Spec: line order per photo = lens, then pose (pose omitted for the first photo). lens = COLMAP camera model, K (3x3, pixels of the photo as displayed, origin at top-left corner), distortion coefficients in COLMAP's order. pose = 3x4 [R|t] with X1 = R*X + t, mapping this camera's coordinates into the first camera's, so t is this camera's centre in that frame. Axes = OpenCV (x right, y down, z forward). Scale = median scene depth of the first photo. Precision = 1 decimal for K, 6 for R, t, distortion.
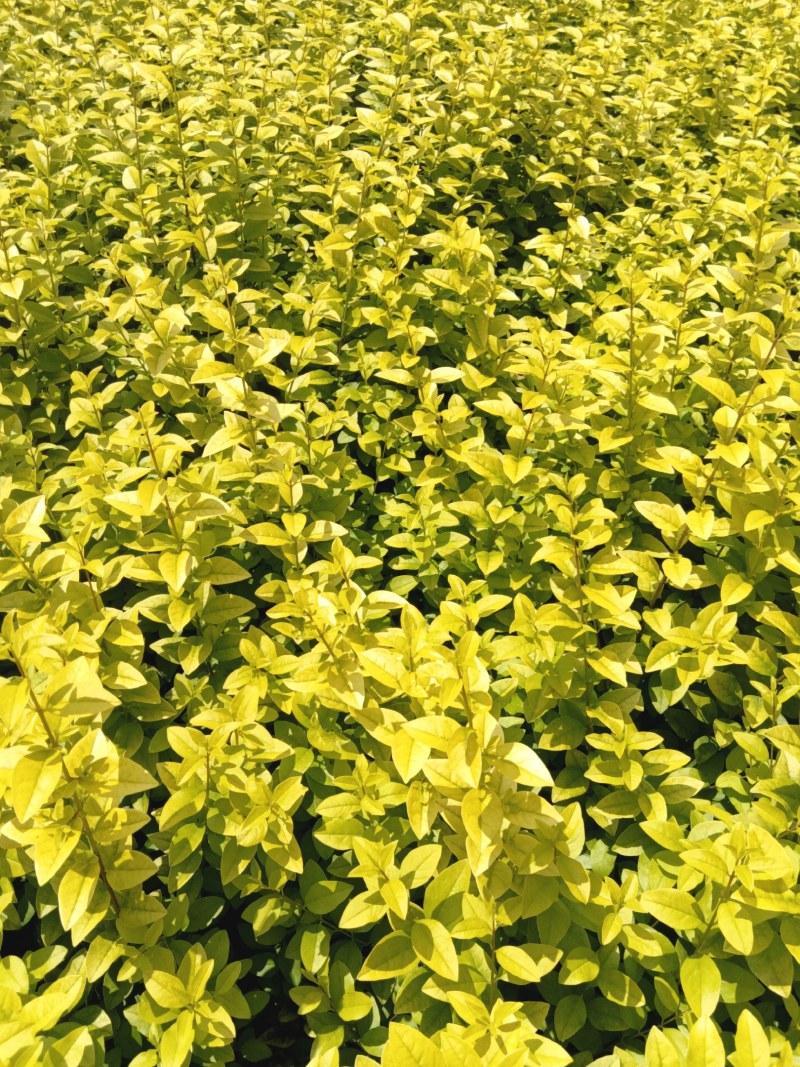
lens RADIAL K [[826.2, 0, 398.9], [0, 826.2, 527.1], [0, 0, 1]] dist [-0.023187, 0.021271]
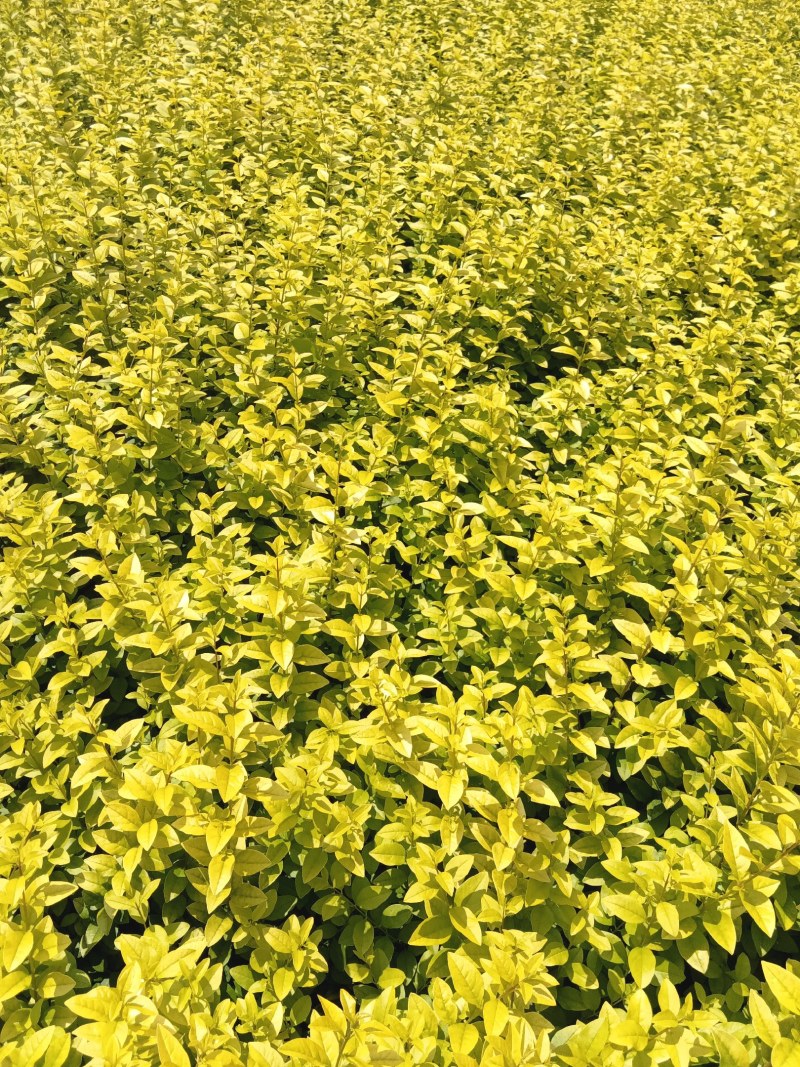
lens RADIAL K [[826.2, 0, 402.8], [0, 826.2, 539.2], [0, 0, 1]] dist [-0.023187, 0.021271]
pose [[0.997740, 0.065813, 0.013518, -0.073803], [-0.064946, 0.996271, -0.056800, -0.058780], [-0.017206, 0.055794, 0.998294, -0.318738]]
